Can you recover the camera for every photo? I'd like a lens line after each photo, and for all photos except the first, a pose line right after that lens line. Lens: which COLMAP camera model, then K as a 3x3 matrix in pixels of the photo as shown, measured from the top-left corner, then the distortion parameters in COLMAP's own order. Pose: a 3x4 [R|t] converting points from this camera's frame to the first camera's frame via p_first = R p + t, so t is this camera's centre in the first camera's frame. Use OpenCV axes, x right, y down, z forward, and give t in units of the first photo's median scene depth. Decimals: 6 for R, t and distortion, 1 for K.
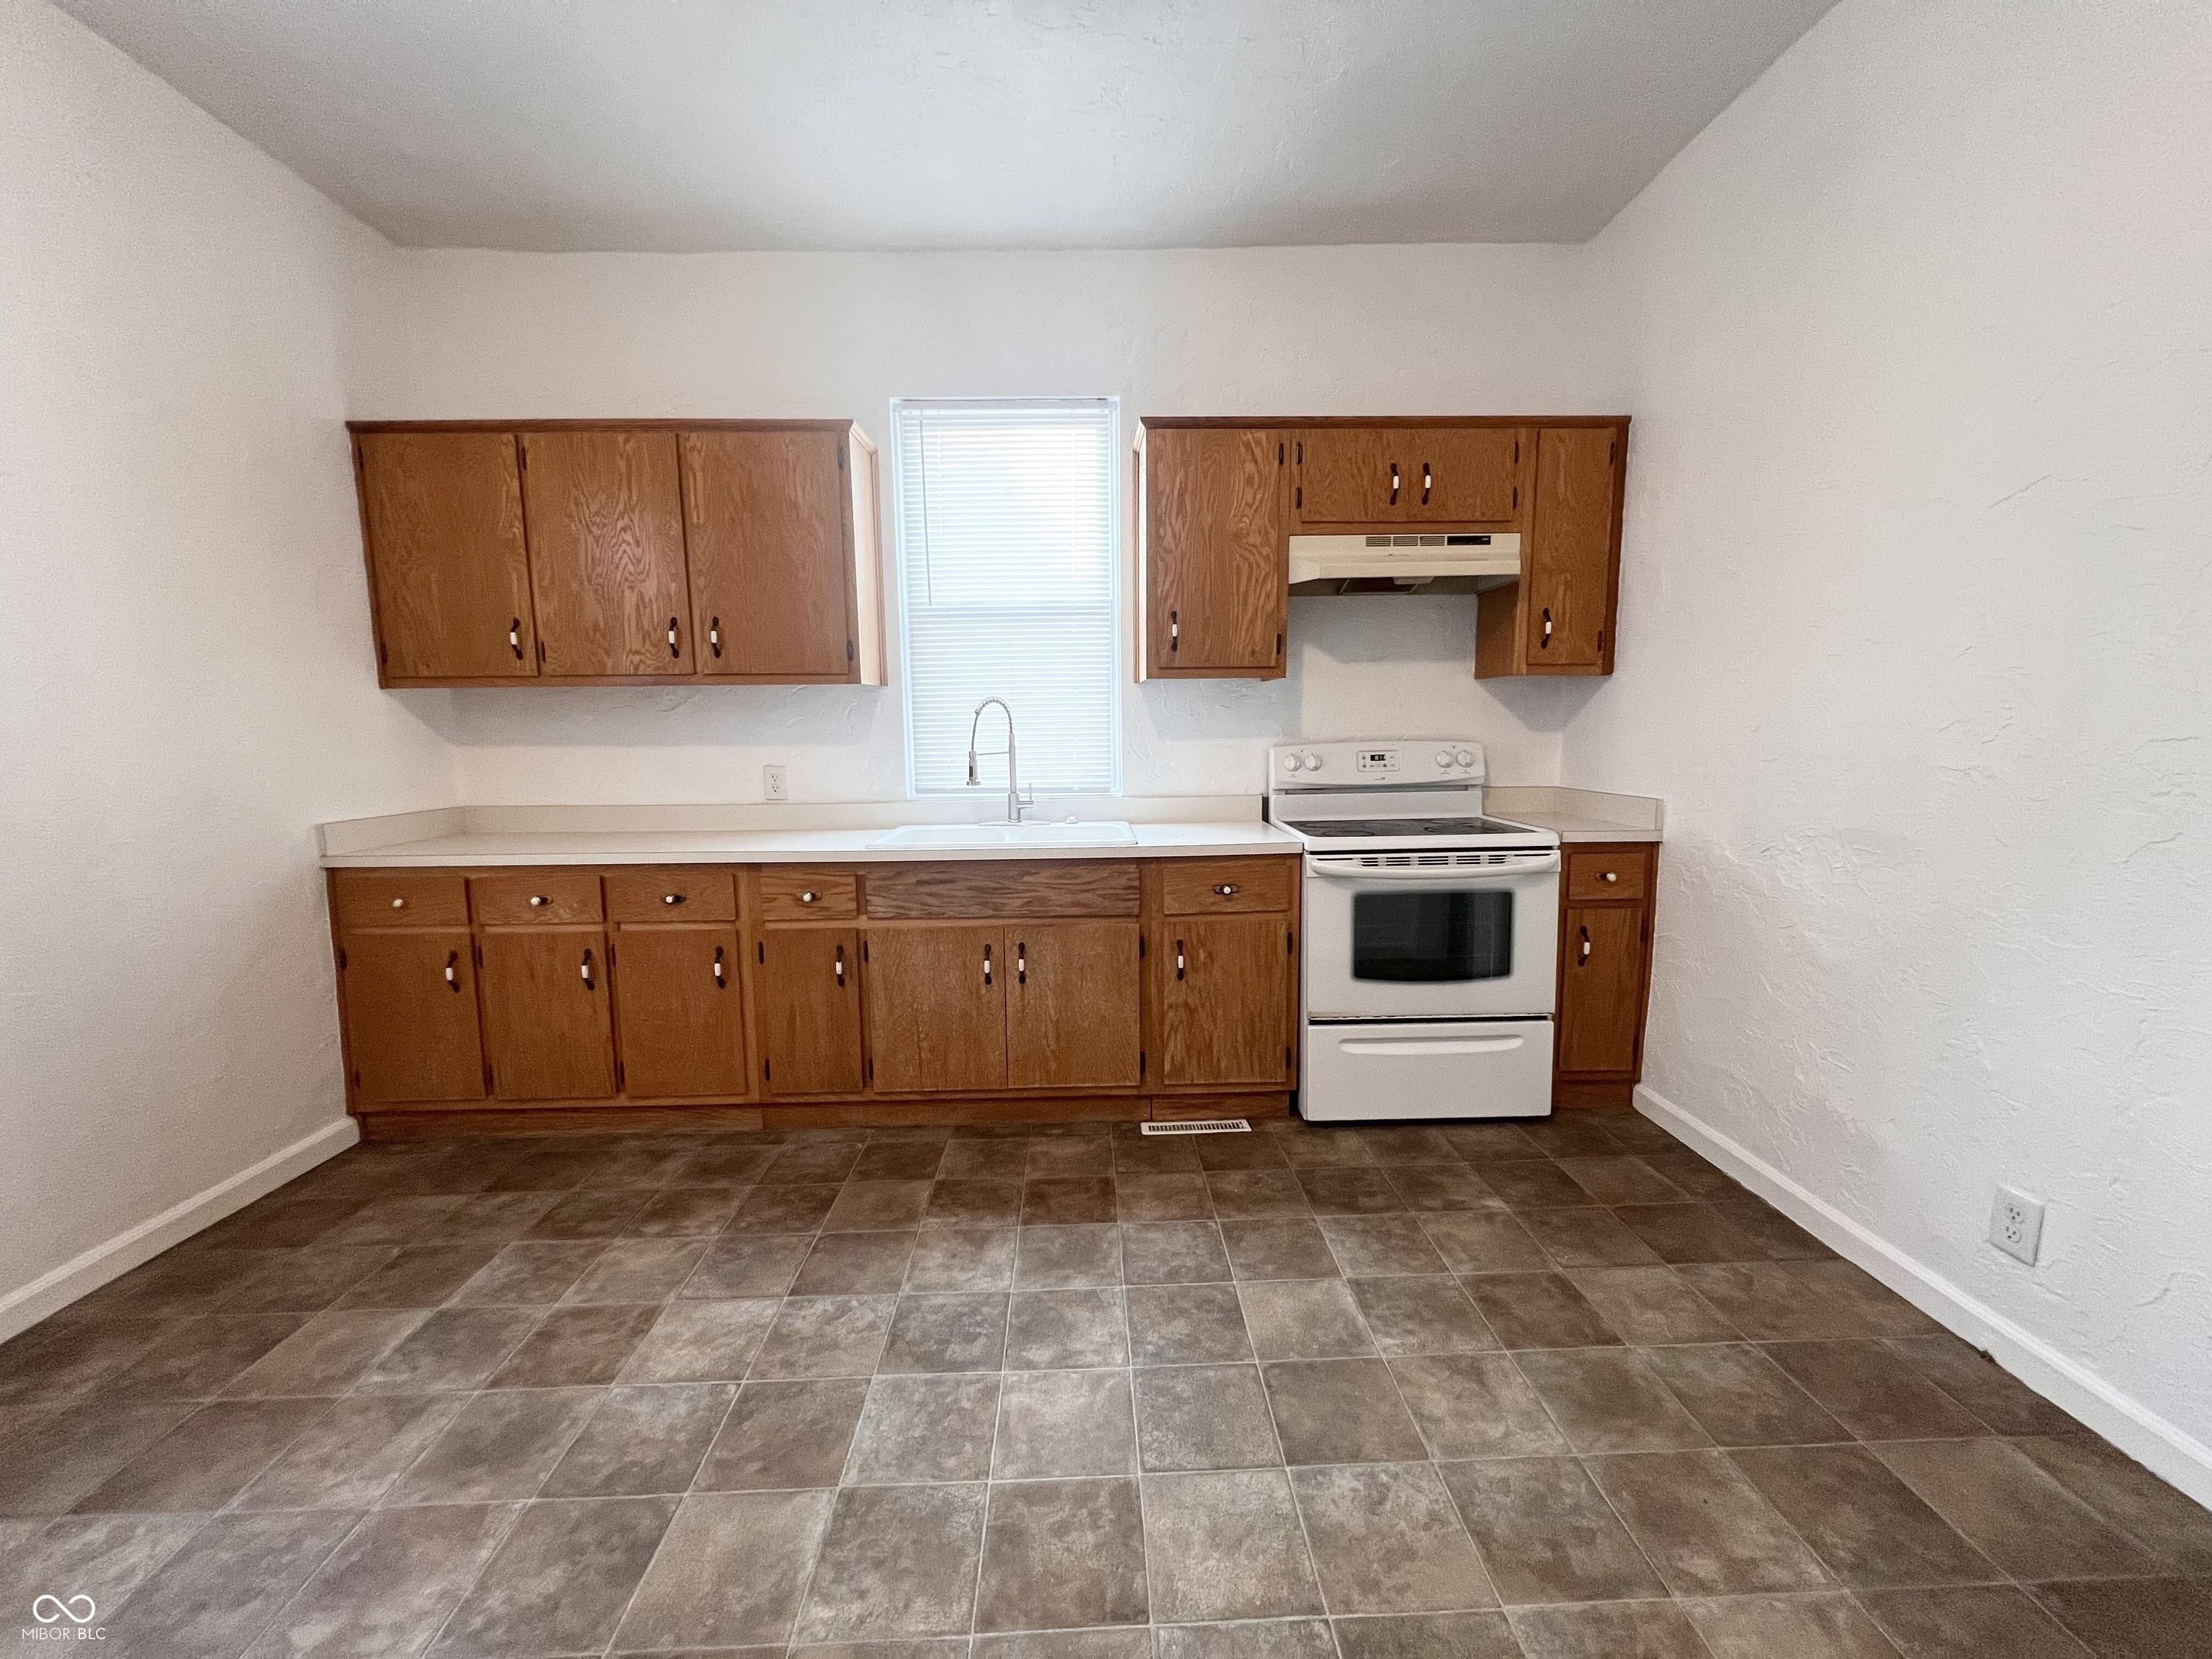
lens RADIAL K [[884.0, 0, 1109.5], [0, 884.0, 835.0], [0, 0, 1]] dist [-0.000861, 0.000584]
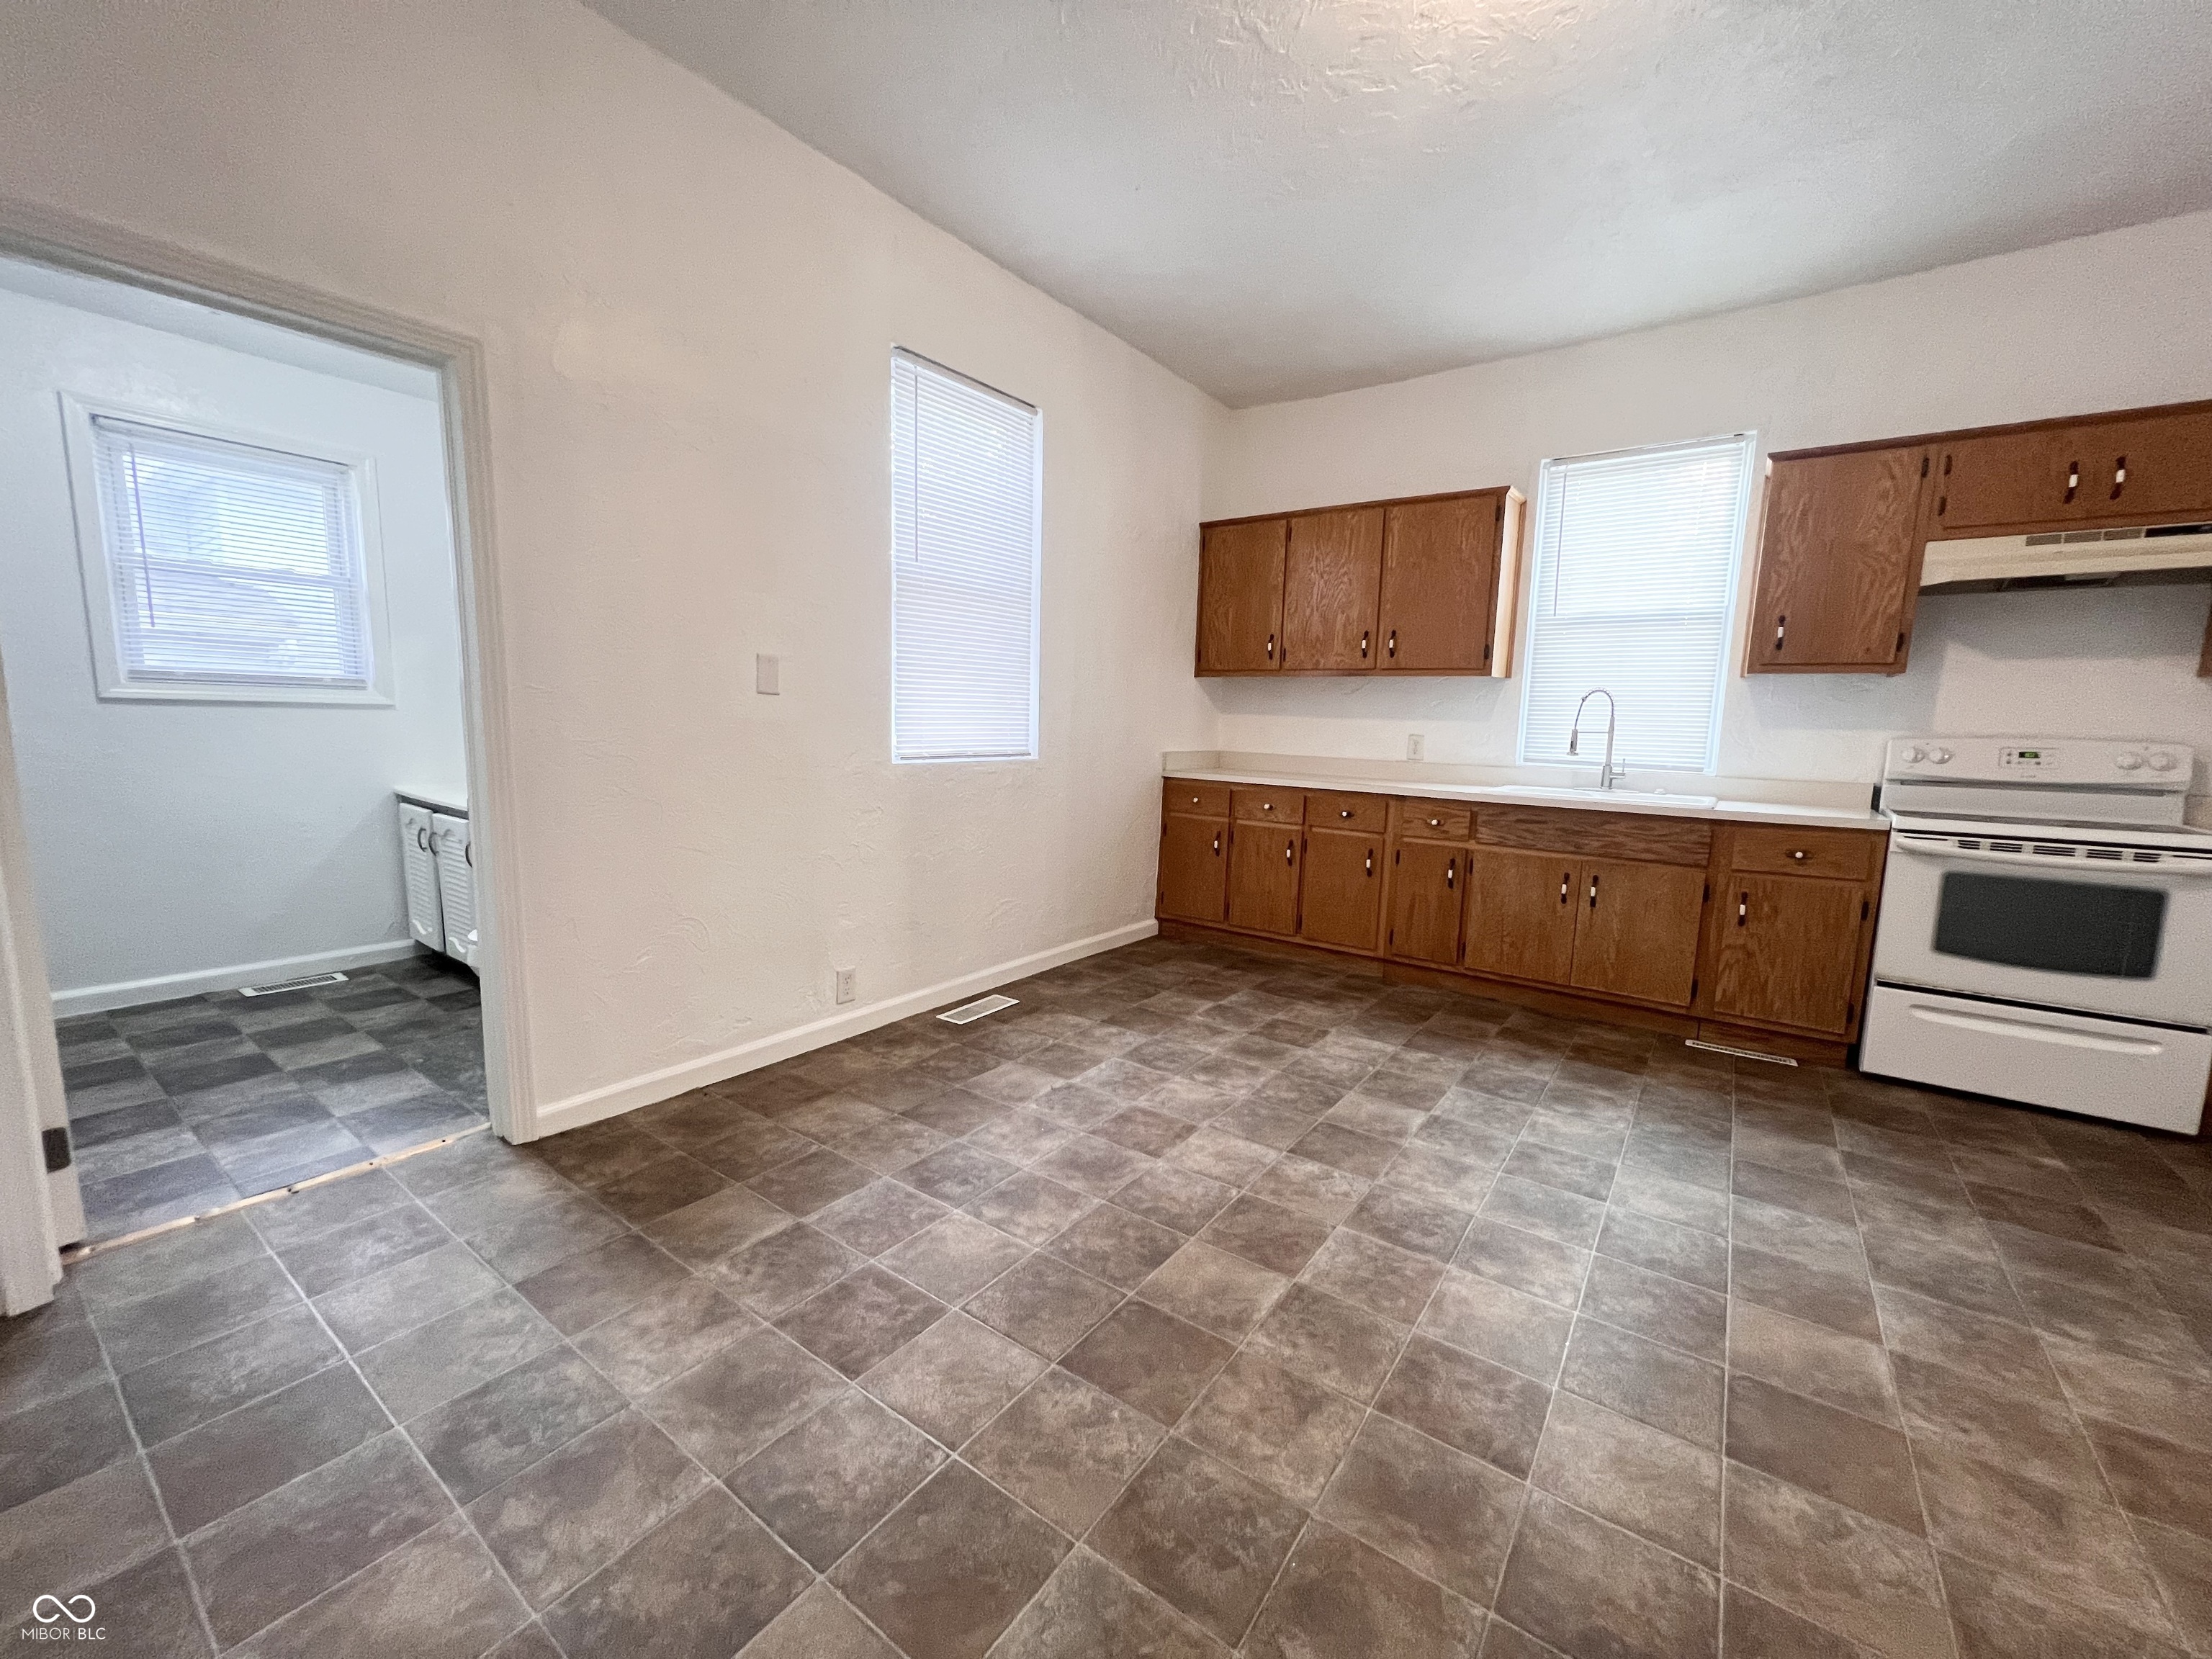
lens RADIAL K [[884.0, 0, 1108.1], [0, 884.0, 834.8], [0, 0, 1]] dist [-0.000861, 0.000584]
pose [[0.792270, 0.114708, -0.599292, 0.105668], [-0.113337, 0.992744, 0.040185, 0.092329], [0.599552, 0.036085, 0.799522, -0.479307]]
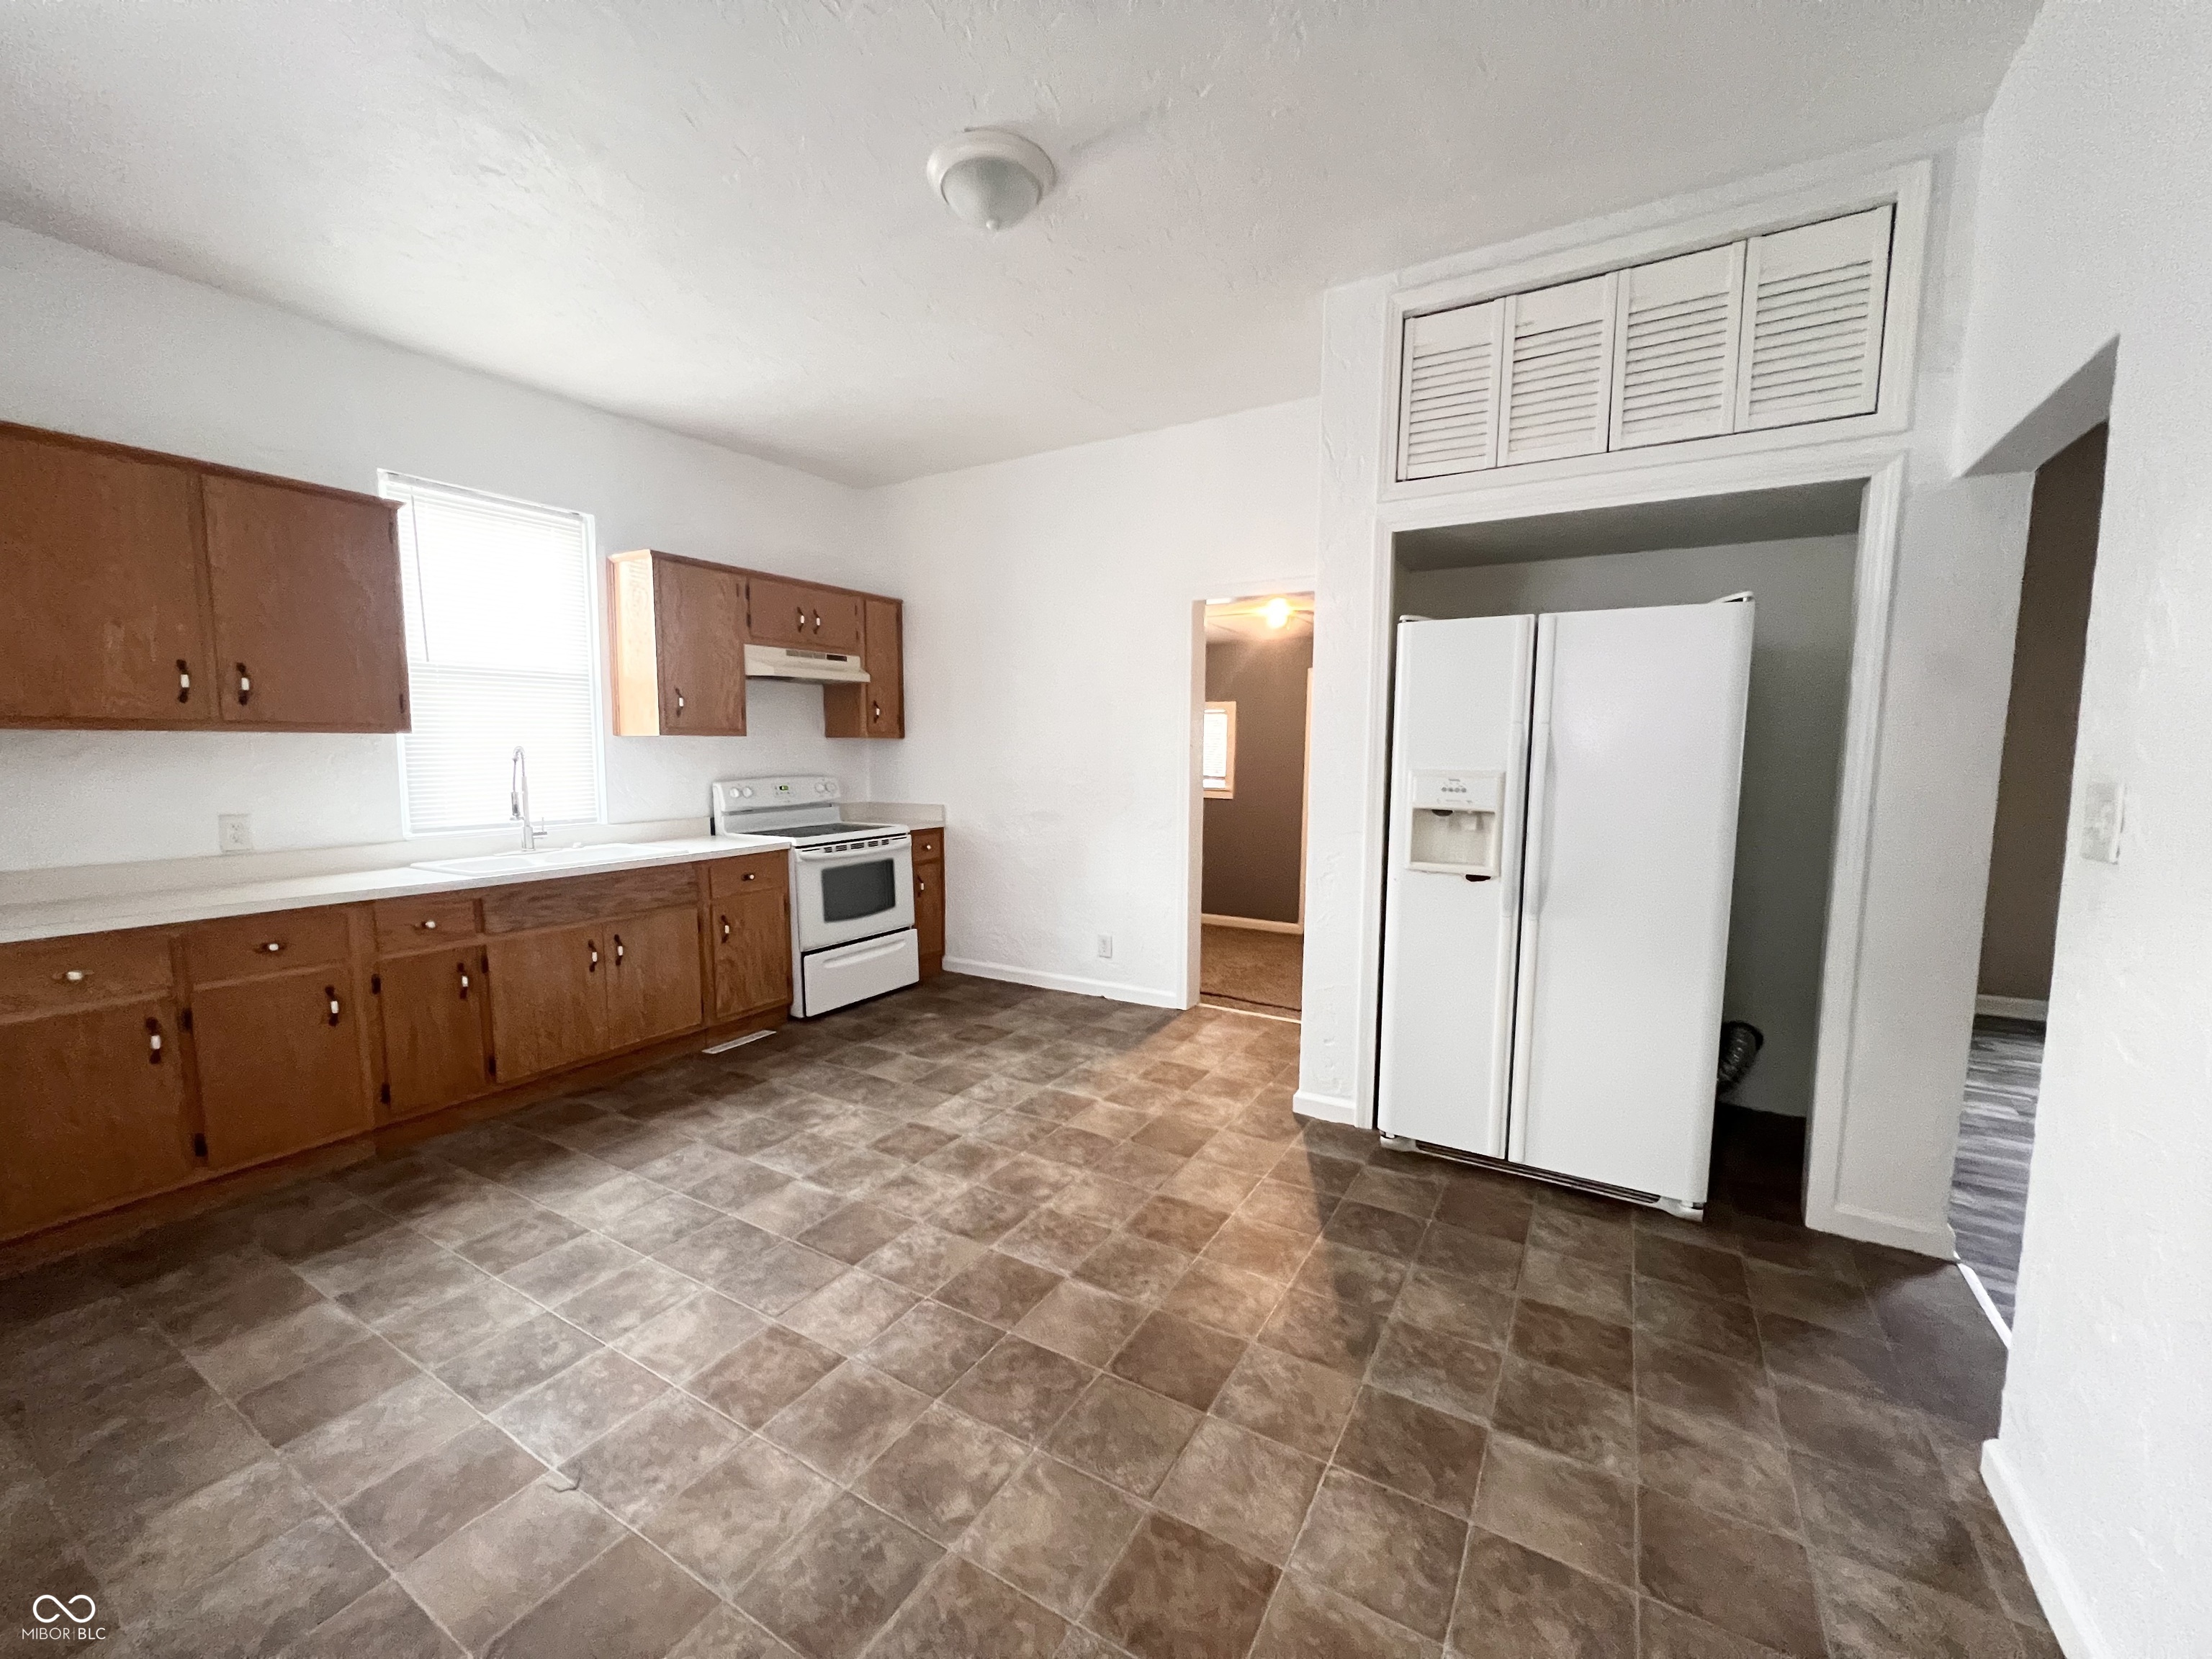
lens RADIAL K [[884.0, 0, 1108.0], [0, 884.0, 836.7], [0, 0, 1]] dist [-0.000861, 0.000584]
pose [[0.534591, -0.073599, 0.841900, -0.811445], [0.099528, 0.994751, 0.023763, 0.017942], [-0.839230, 0.071089, 0.539110, -0.339298]]
